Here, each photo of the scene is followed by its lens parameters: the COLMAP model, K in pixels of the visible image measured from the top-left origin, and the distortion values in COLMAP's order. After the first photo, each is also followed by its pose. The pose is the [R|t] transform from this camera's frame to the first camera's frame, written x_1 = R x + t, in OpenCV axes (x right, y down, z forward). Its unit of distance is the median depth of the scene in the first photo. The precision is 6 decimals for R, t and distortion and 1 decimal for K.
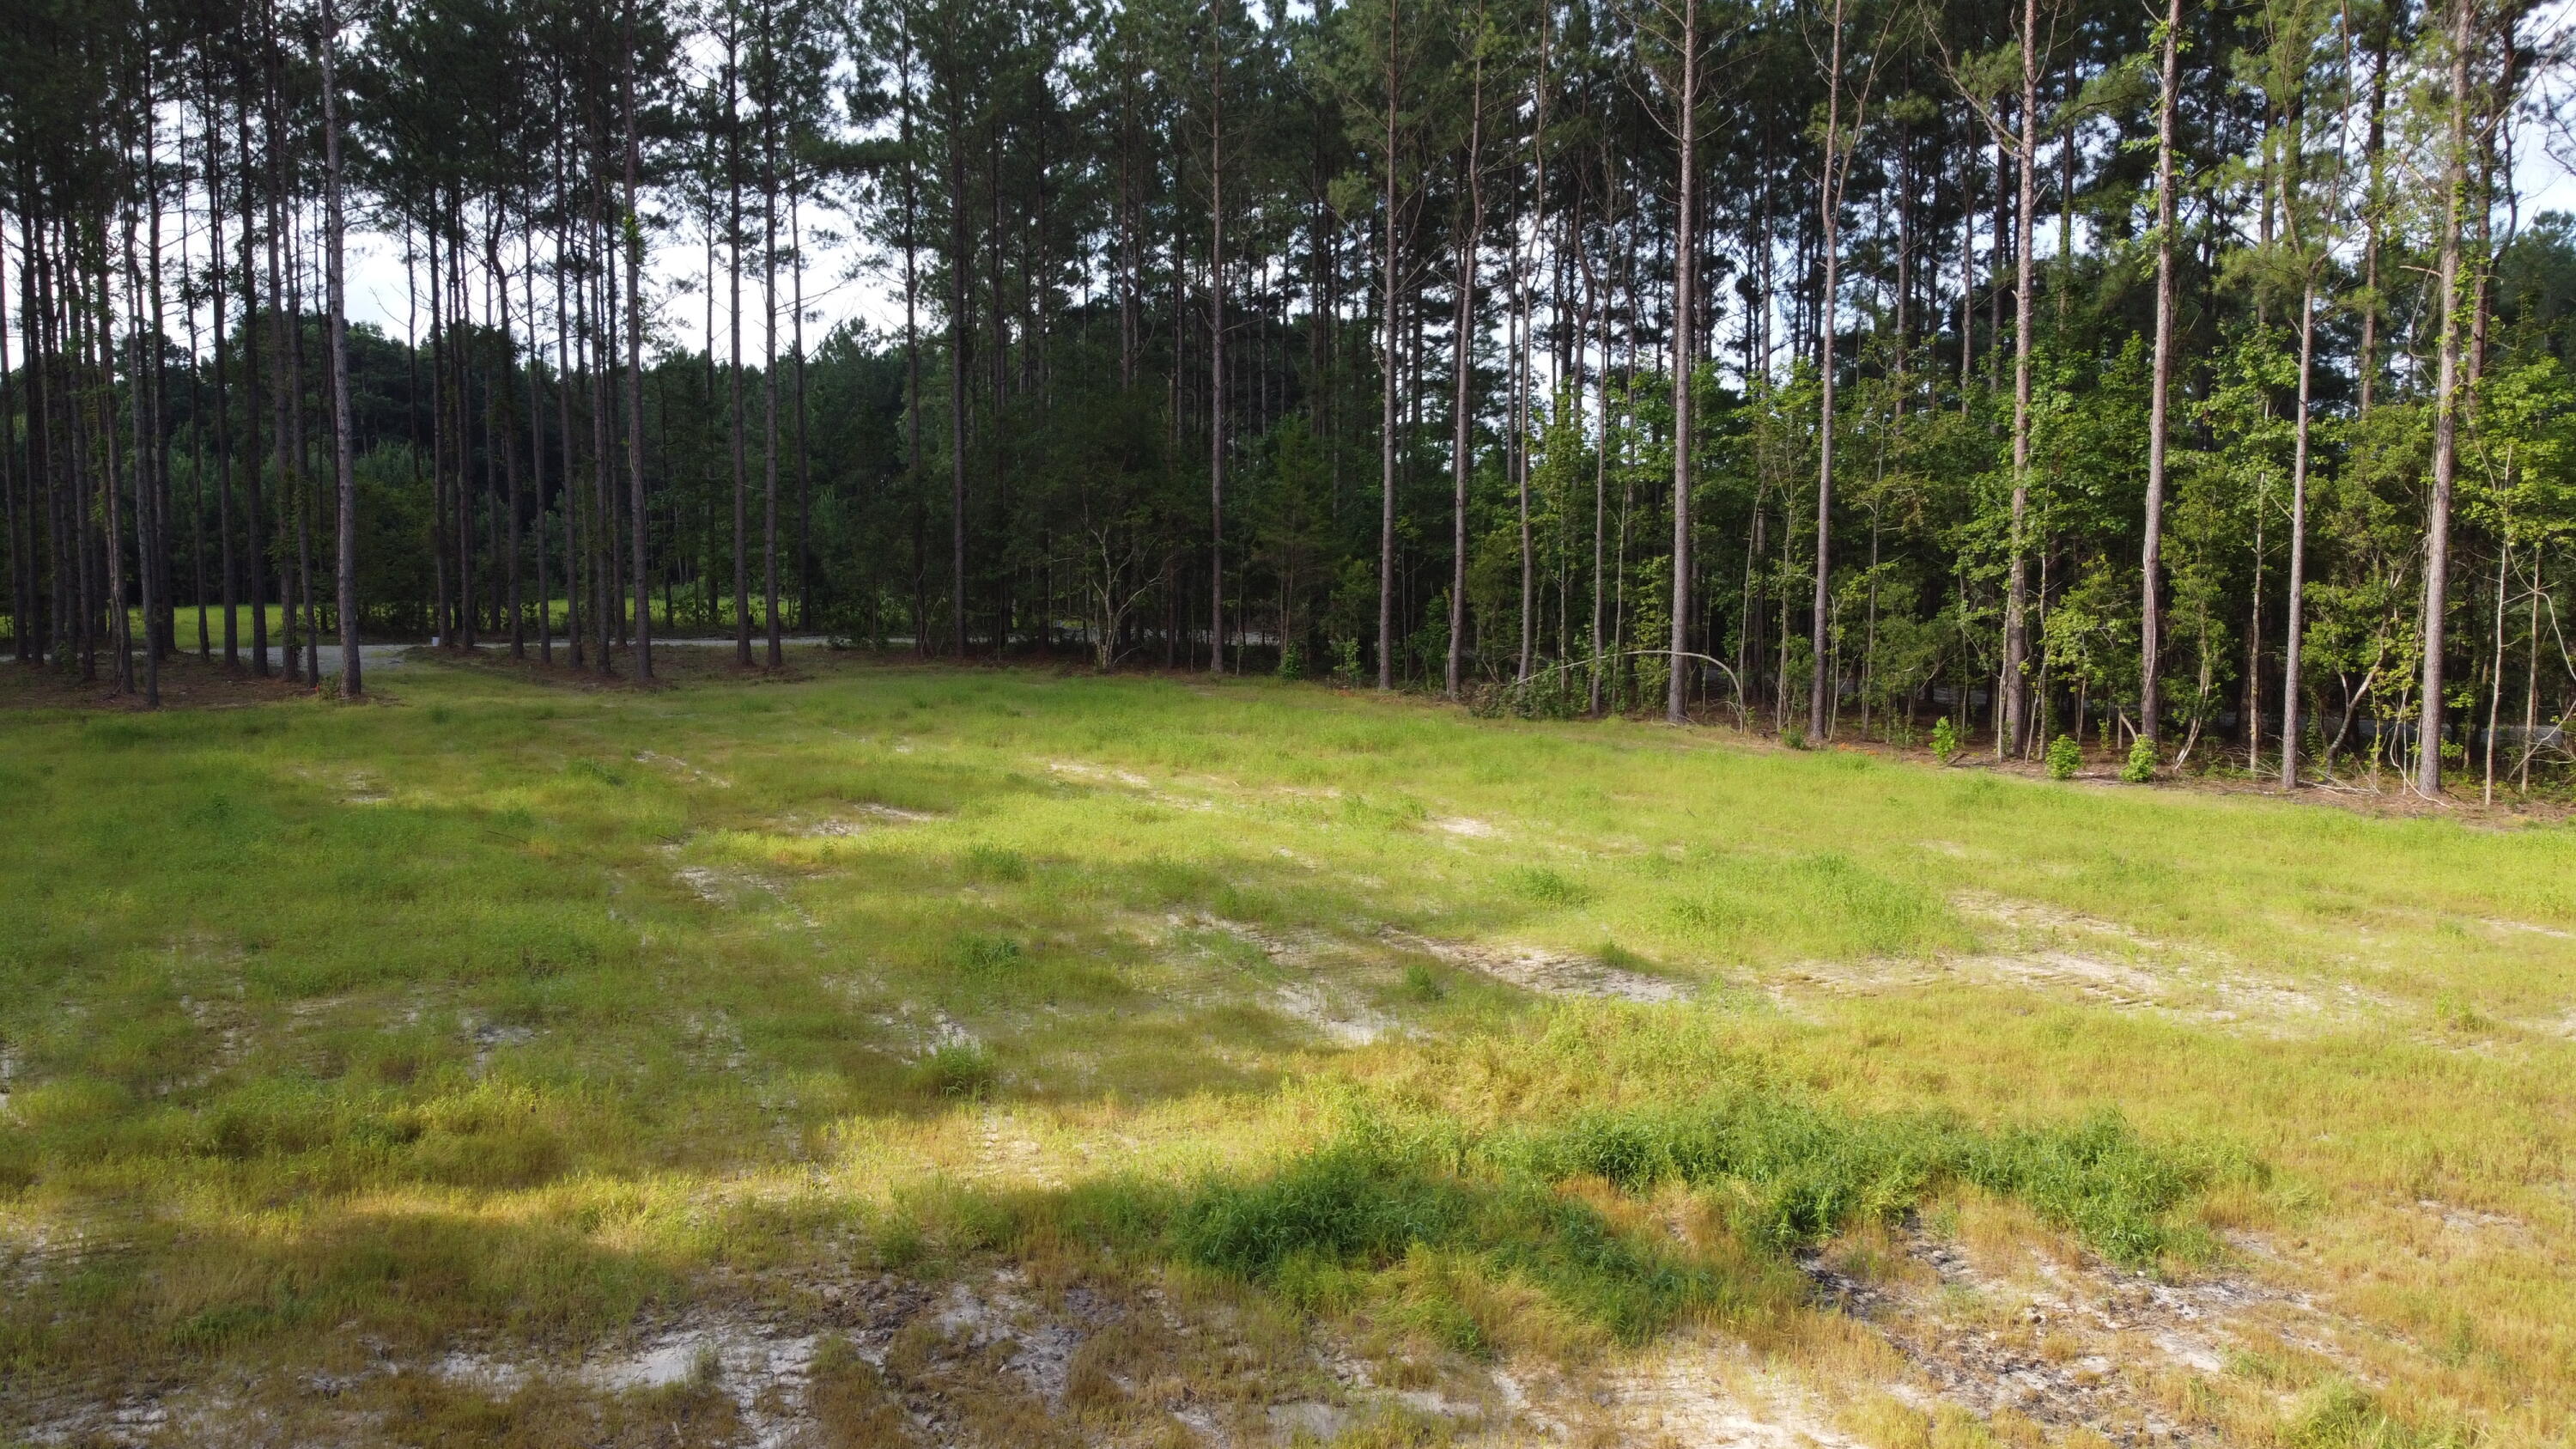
lens RADIAL K [[1960.7, 0, 1278.7], [0, 1960.7, 716.5], [0, 0, 1]] dist [-0.004833, -0.003237]
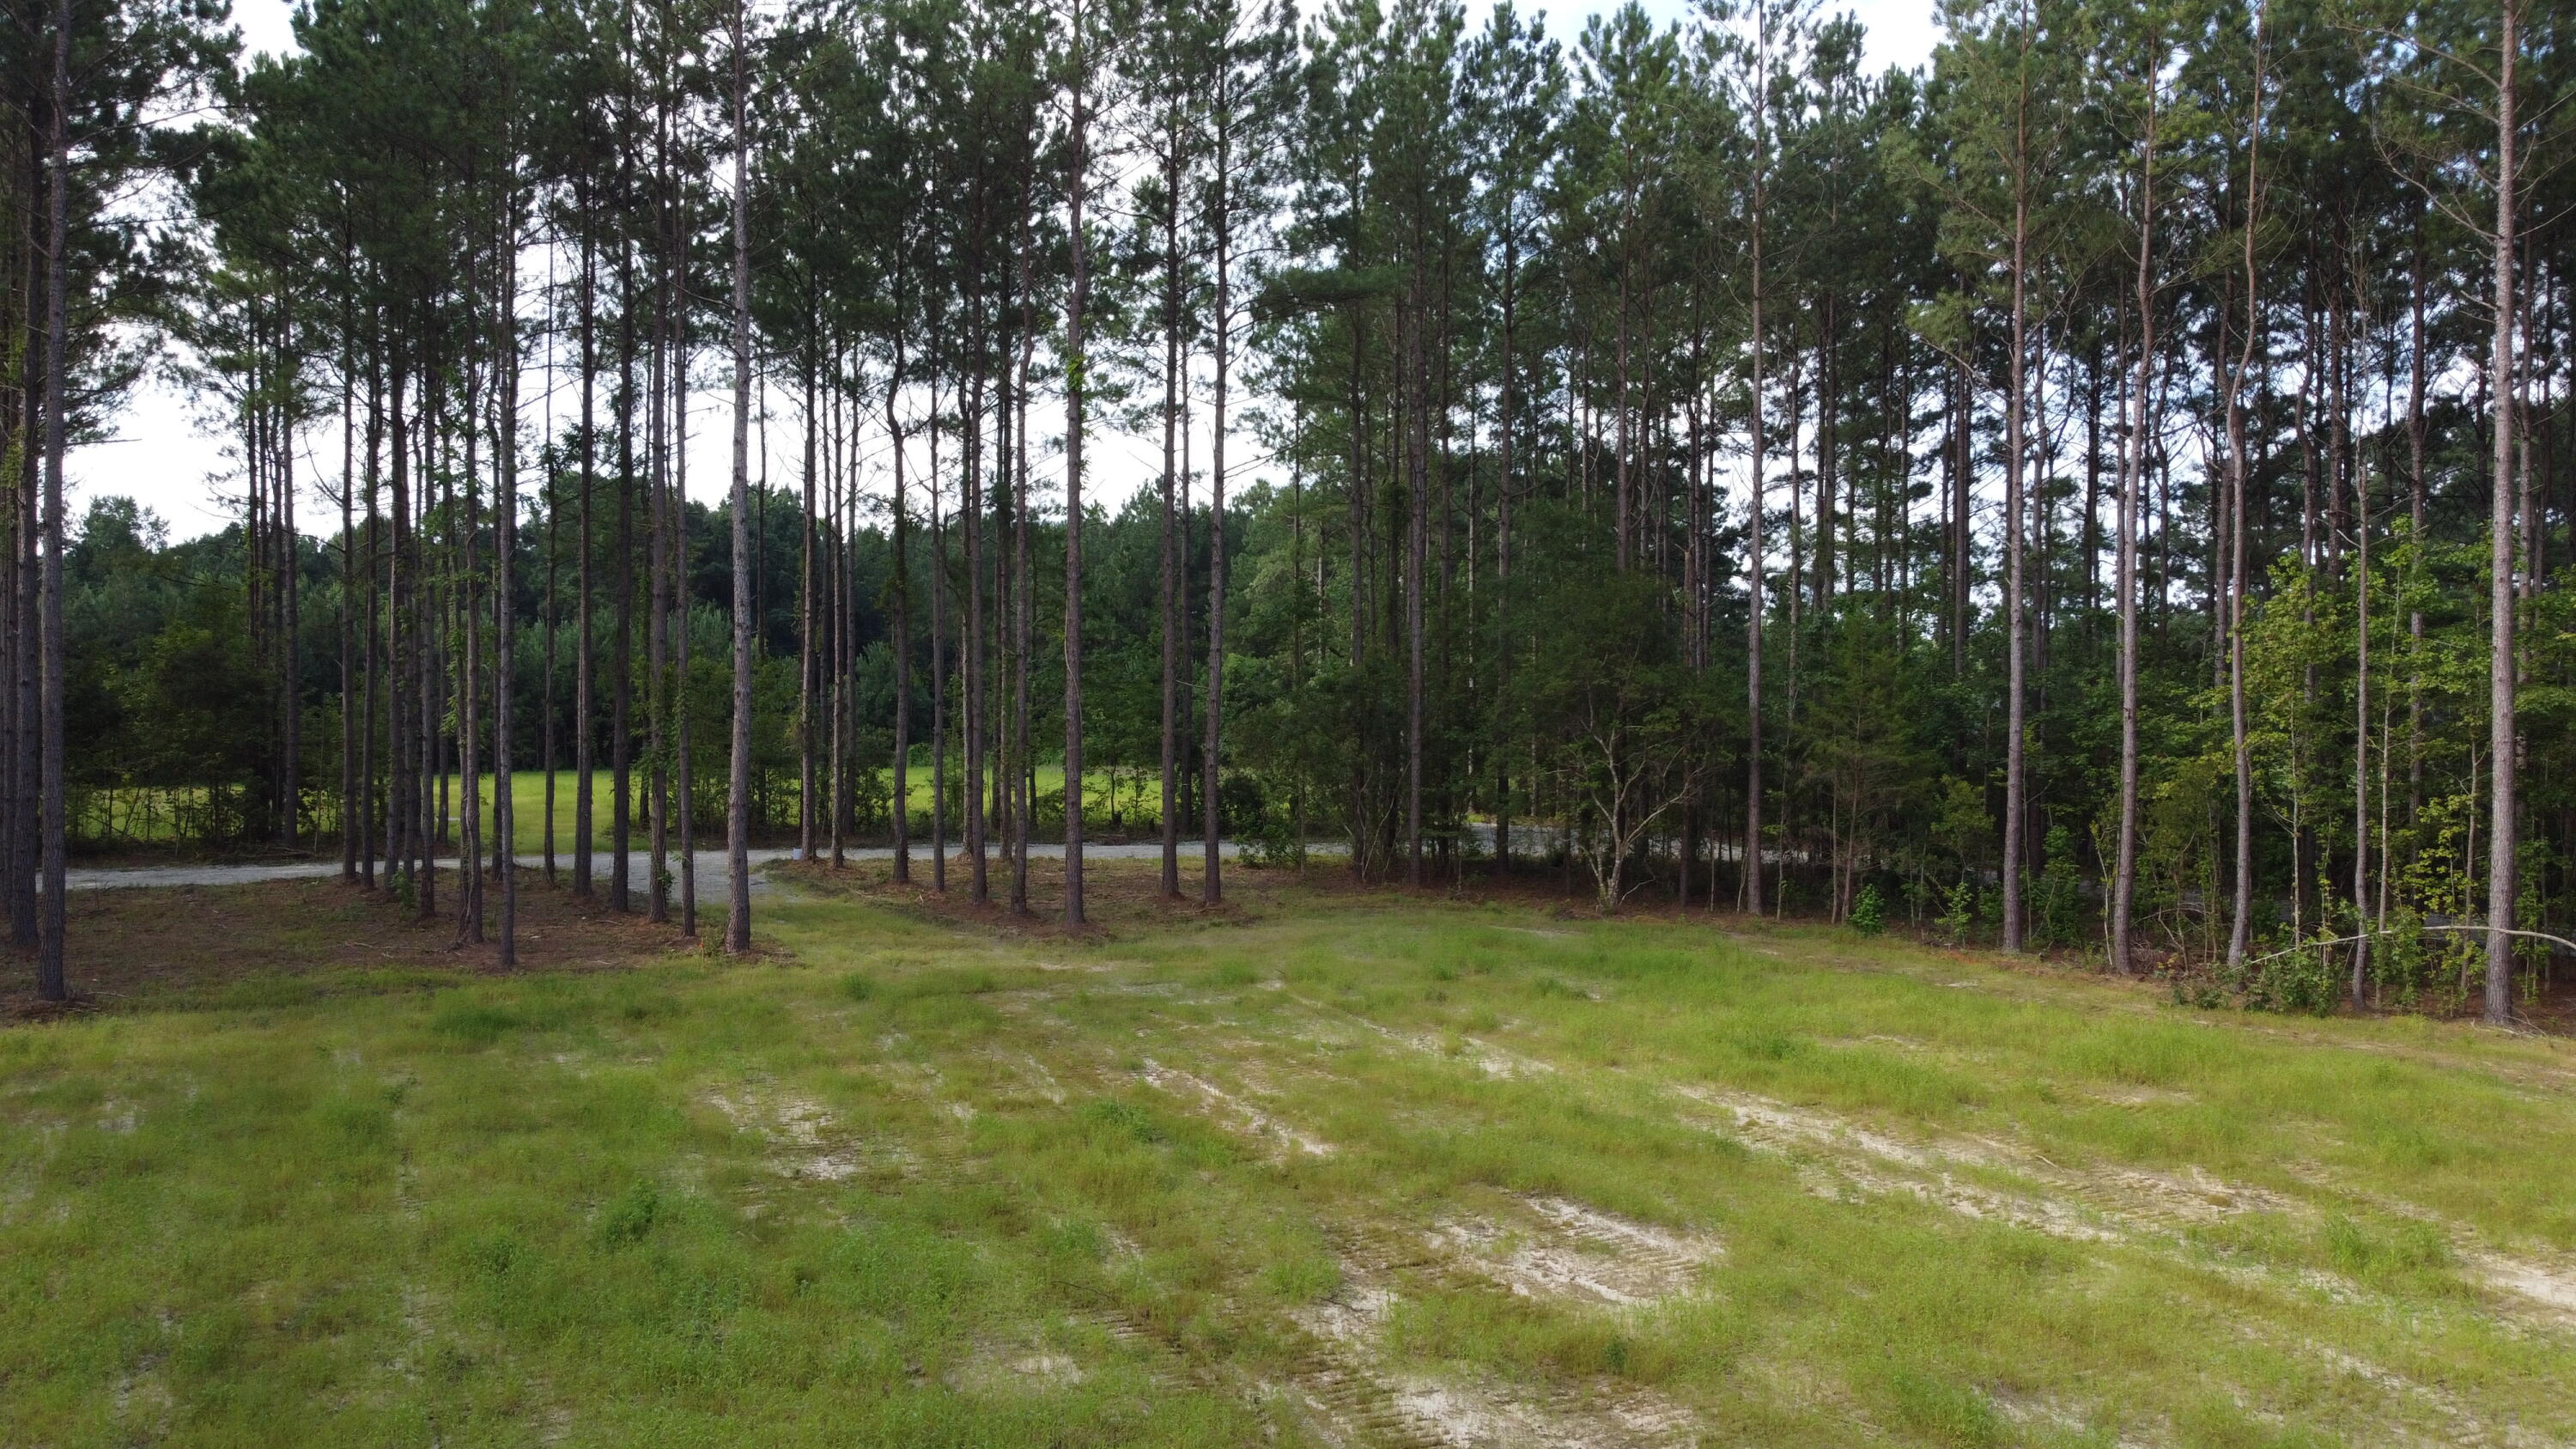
lens RADIAL K [[1960.7, 0, 1283.5], [0, 1960.7, 712.1], [0, 0, 1]] dist [-0.004833, -0.003237]
pose [[0.993486, 0.004081, -0.113881, -0.139916], [-0.012808, 0.997025, -0.076009, -0.044262], [0.113232, 0.076972, 0.990583, 0.191732]]
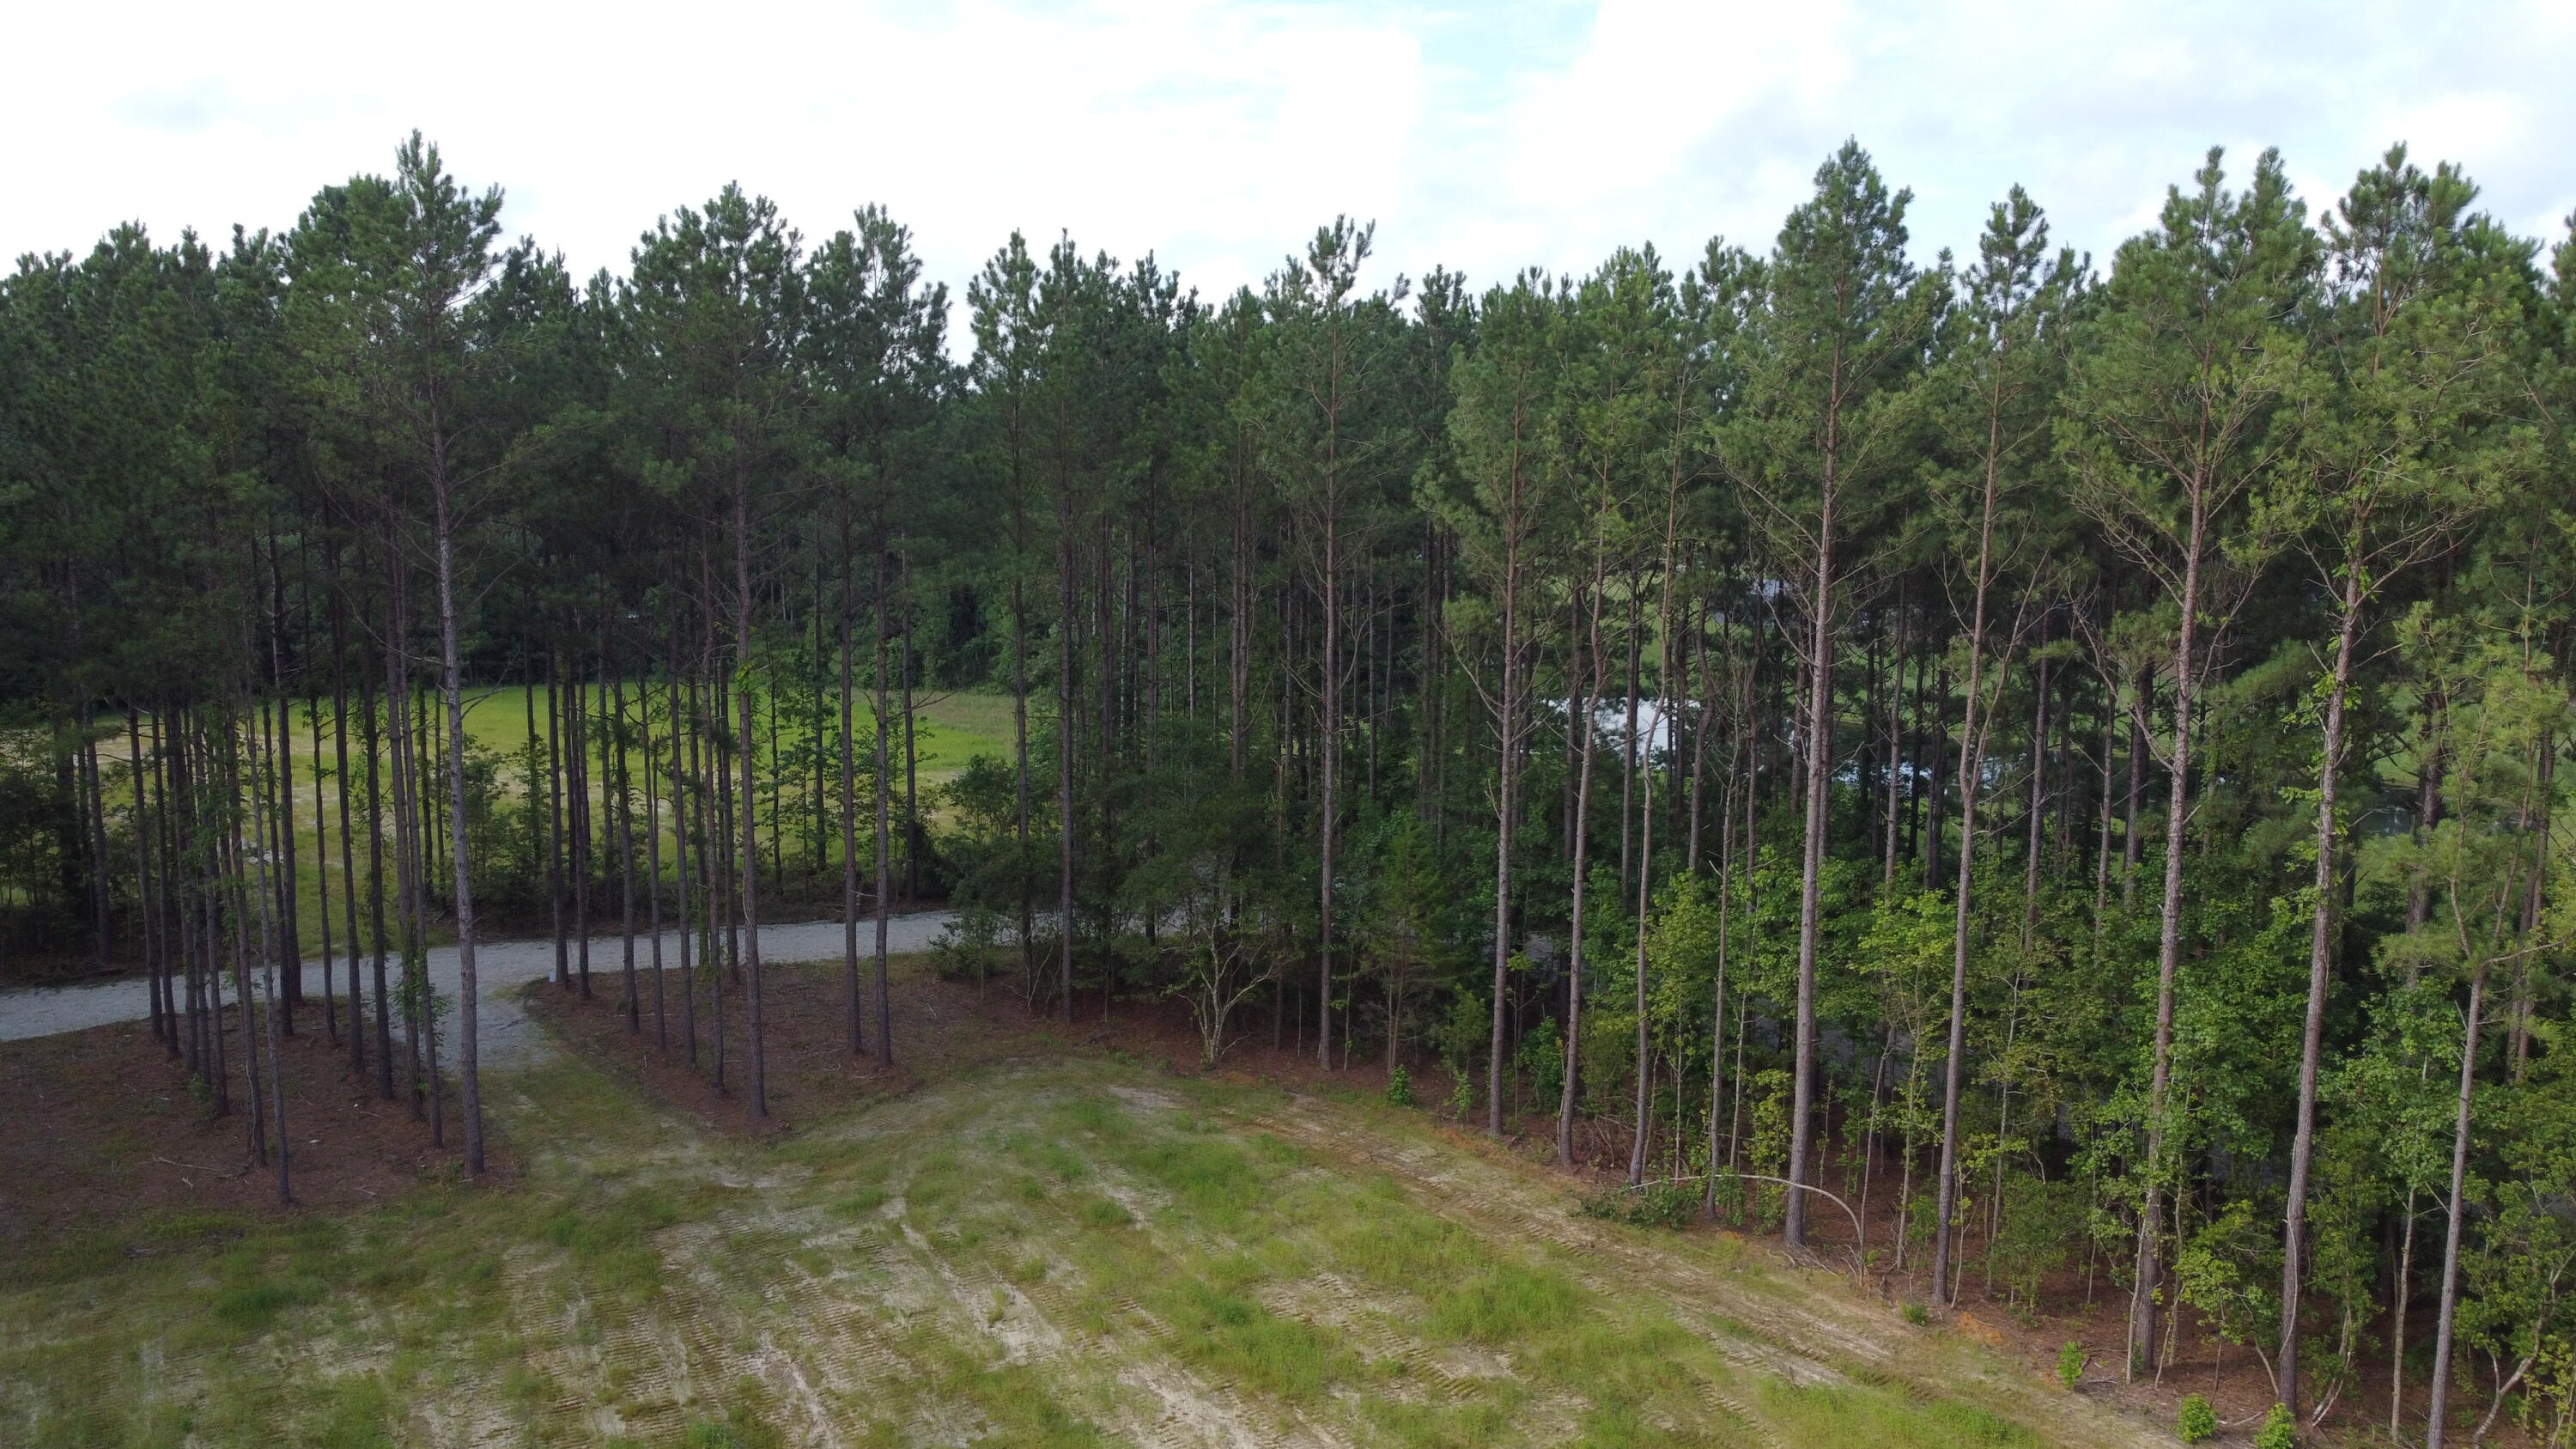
lens RADIAL K [[1960.7, 0, 1281.6], [0, 1960.7, 719.3], [0, 0, 1]] dist [-0.004833, -0.003237]
pose [[0.998801, 0.013070, -0.047172, -0.009478], [-0.010758, 0.998744, 0.048945, -0.264154], [0.047752, -0.048379, 0.997687, 0.015511]]
